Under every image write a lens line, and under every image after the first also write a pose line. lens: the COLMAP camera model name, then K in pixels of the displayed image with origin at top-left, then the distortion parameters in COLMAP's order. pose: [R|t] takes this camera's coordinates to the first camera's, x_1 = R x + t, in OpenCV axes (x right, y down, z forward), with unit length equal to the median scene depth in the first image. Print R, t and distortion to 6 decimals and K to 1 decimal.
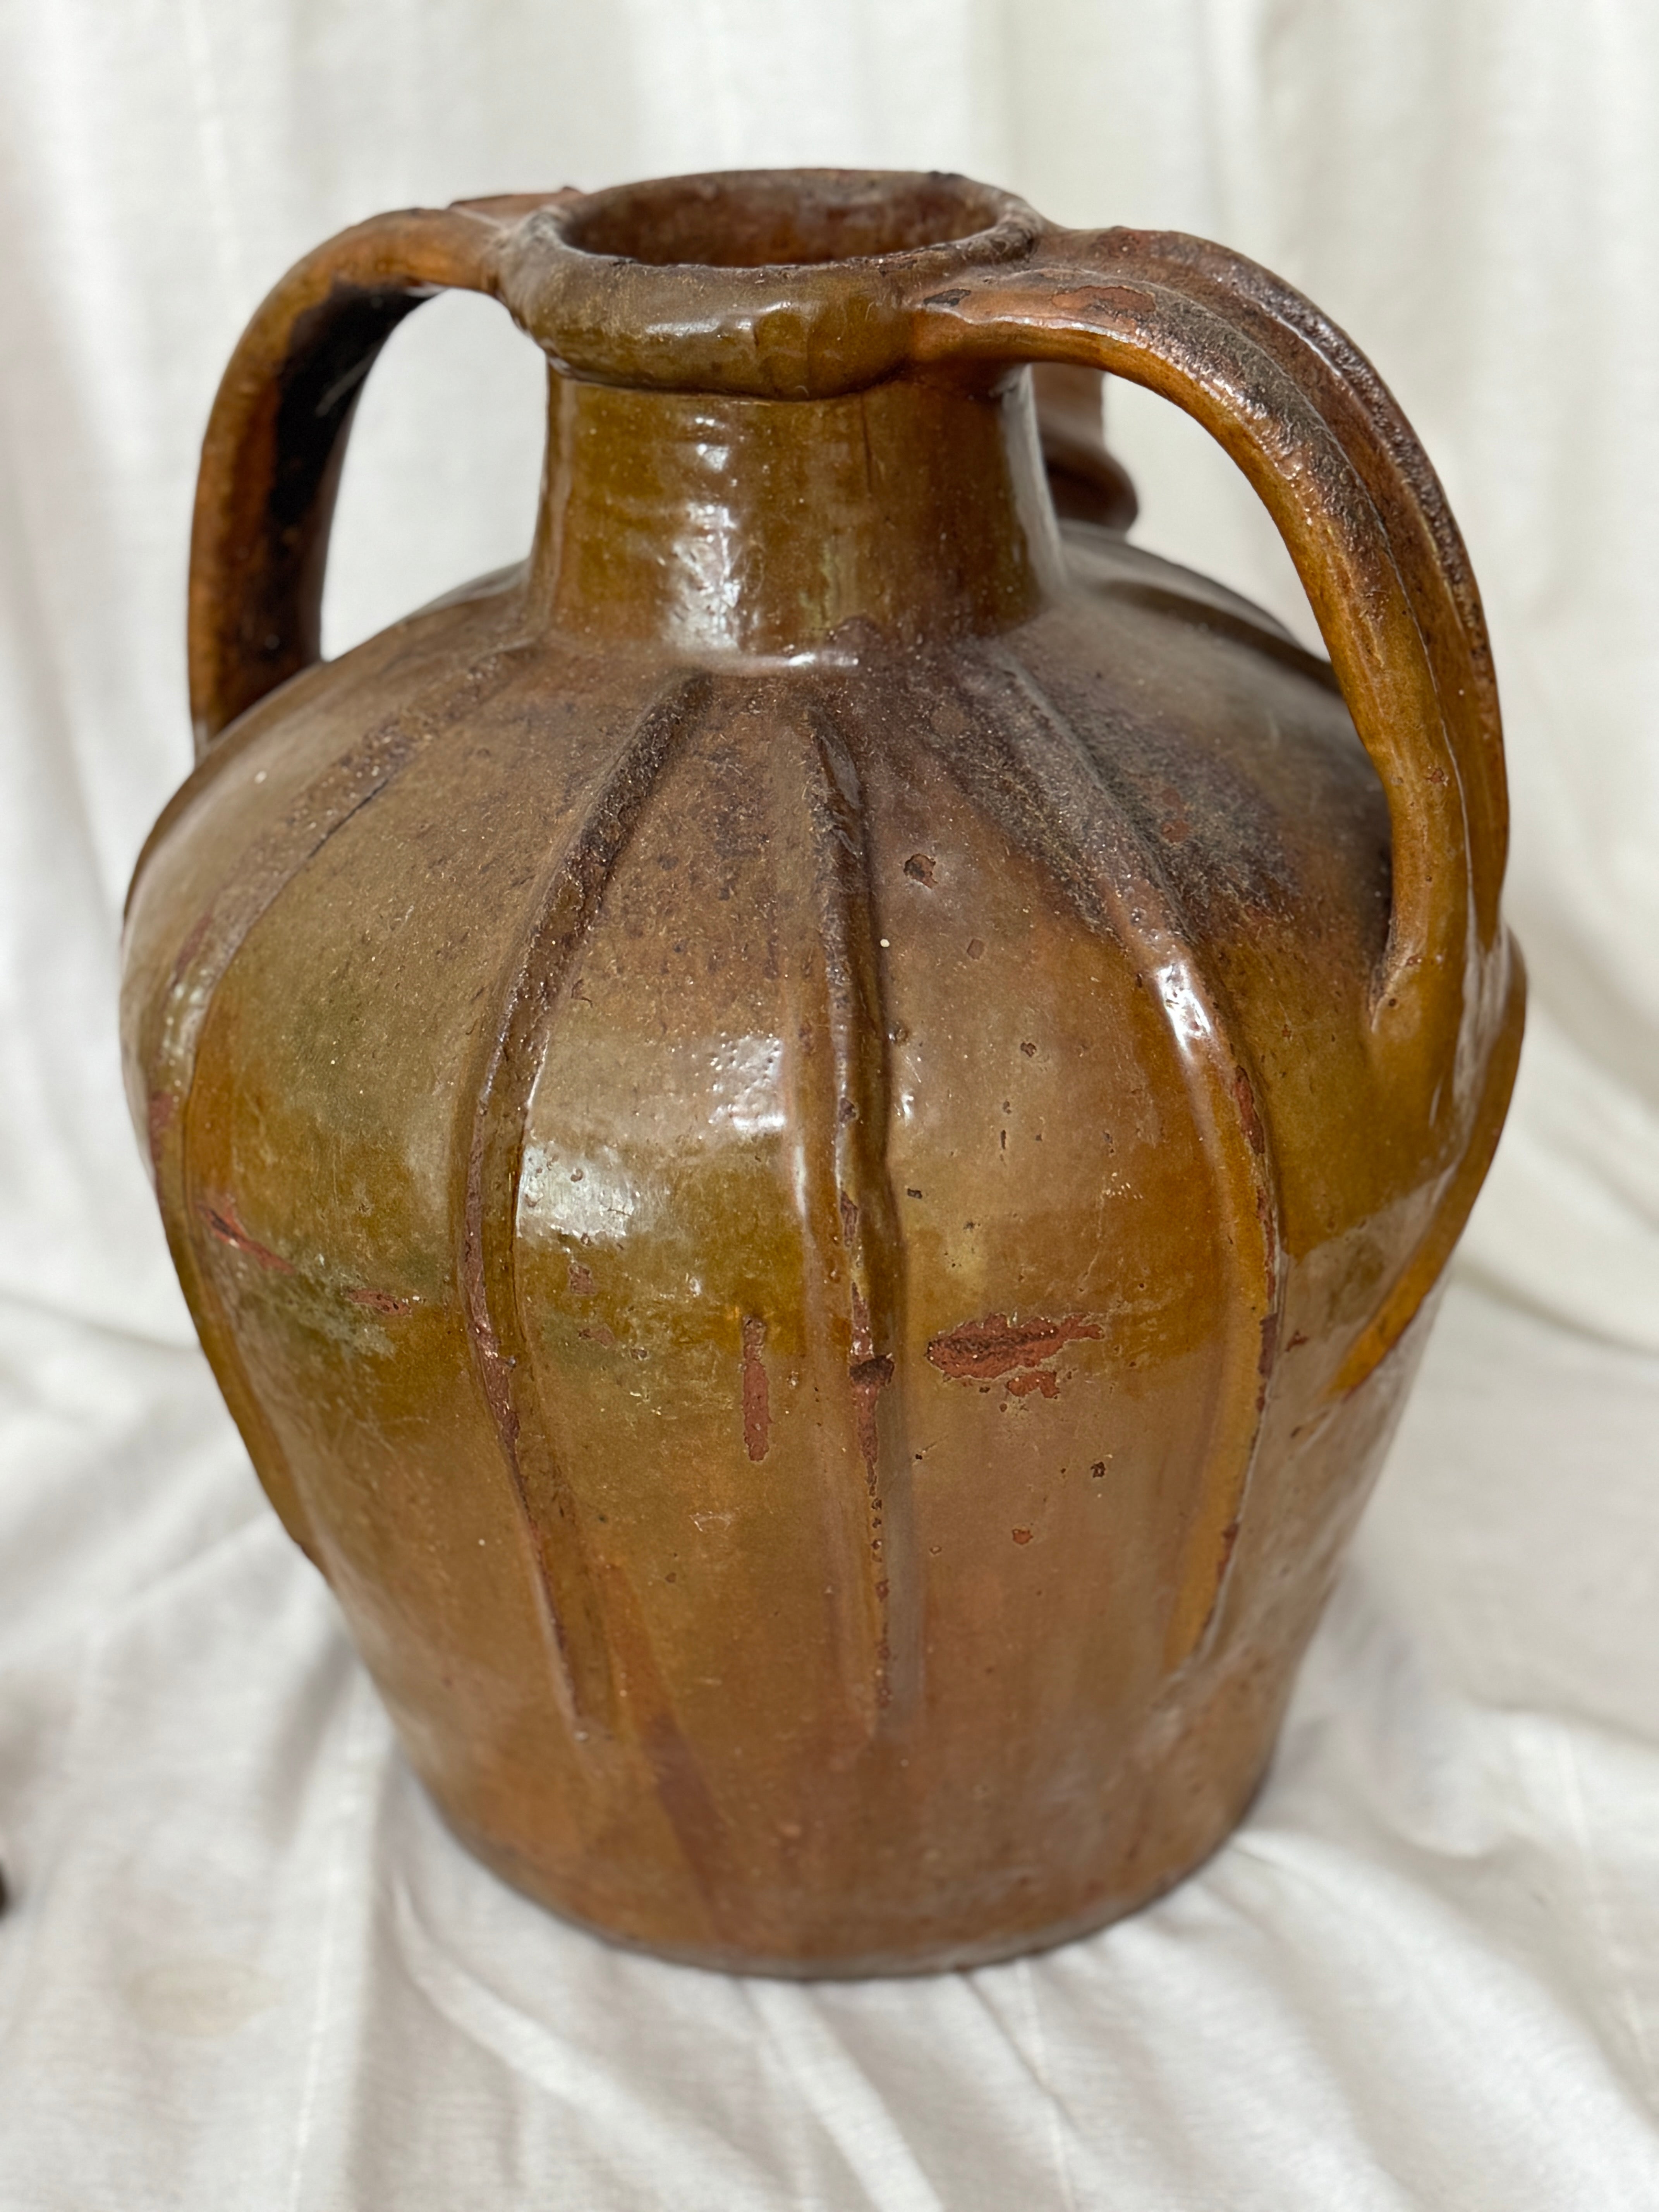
lens RADIAL K [[3003.9, 0, 819.5], [0, 3003.9, 1112.5], [0, 0, 1]] dist [0.159910, 0.000000]
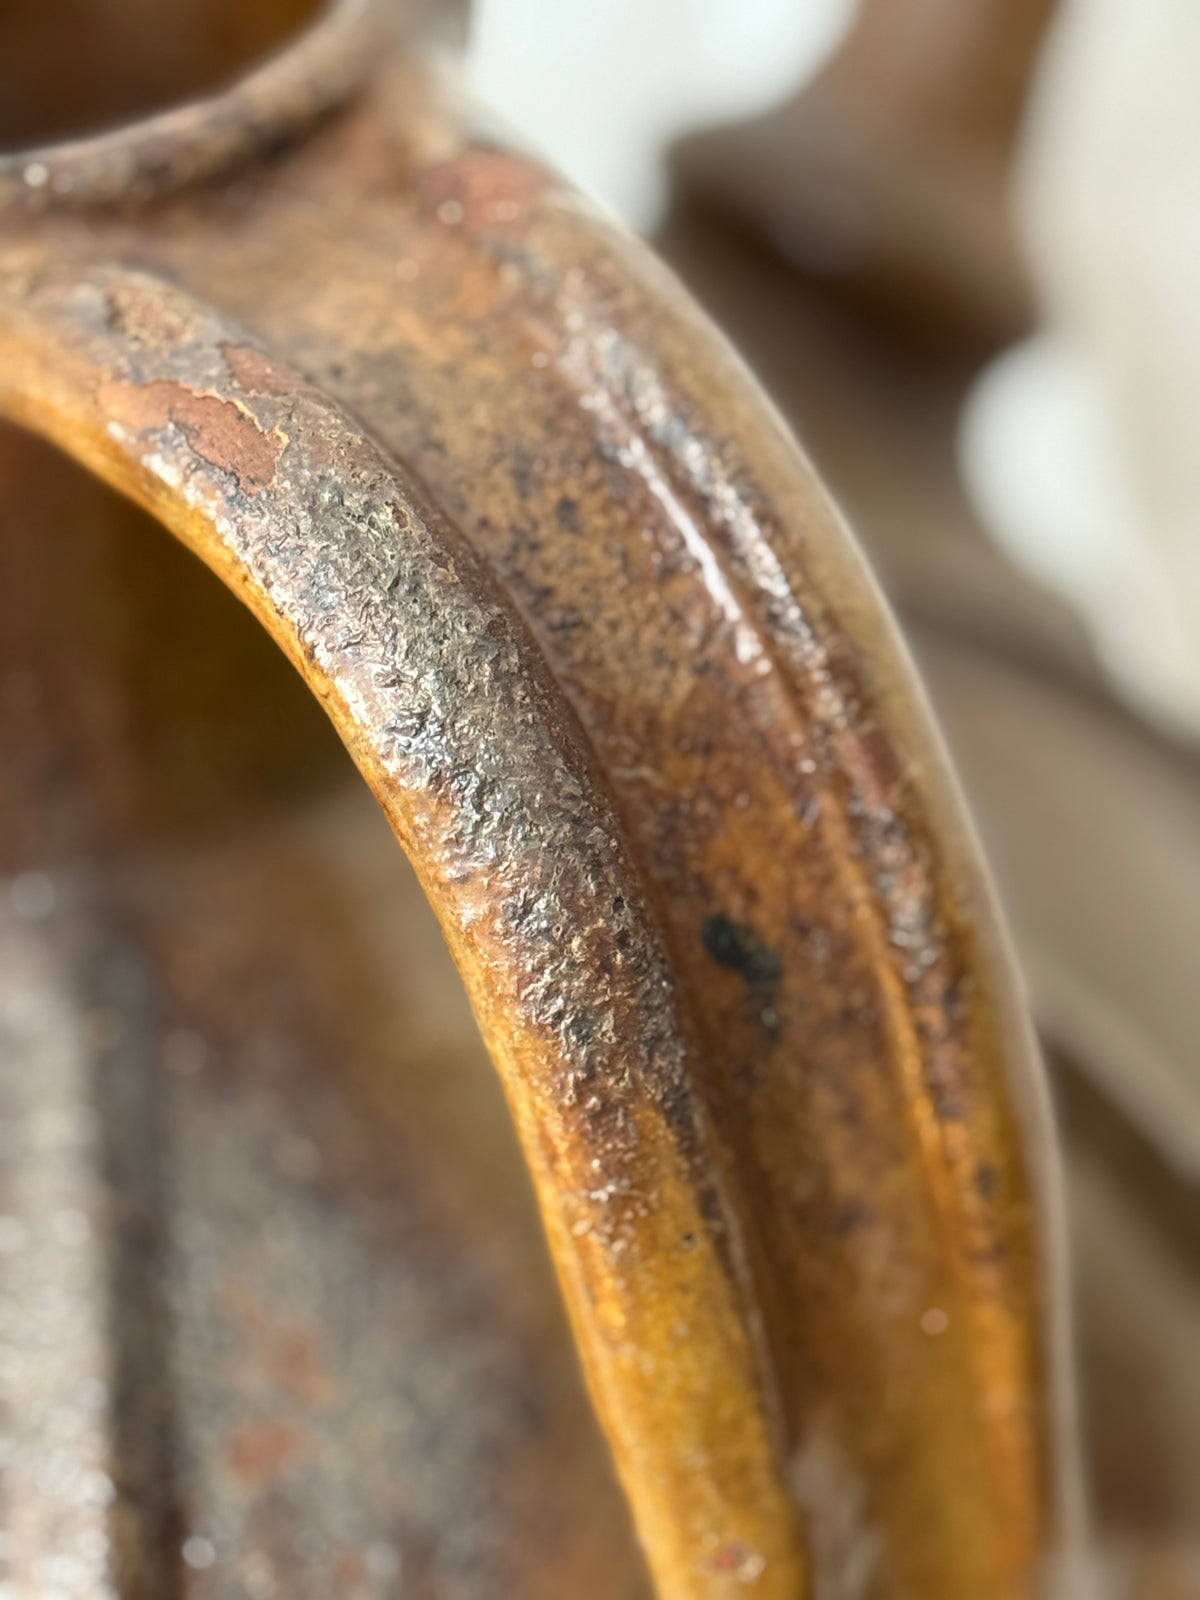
lens RADIAL K [[4089.3, 0, 601.6], [0, 4089.3, 797.1], [0, 0, 1]] dist [0.135915, 0.000000]
pose [[0.920981, 0.264246, -0.286300, 0.332972], [-0.197188, 0.949920, 0.242424, -0.366781], [0.336022, -0.166812, 0.926964, 0.434338]]
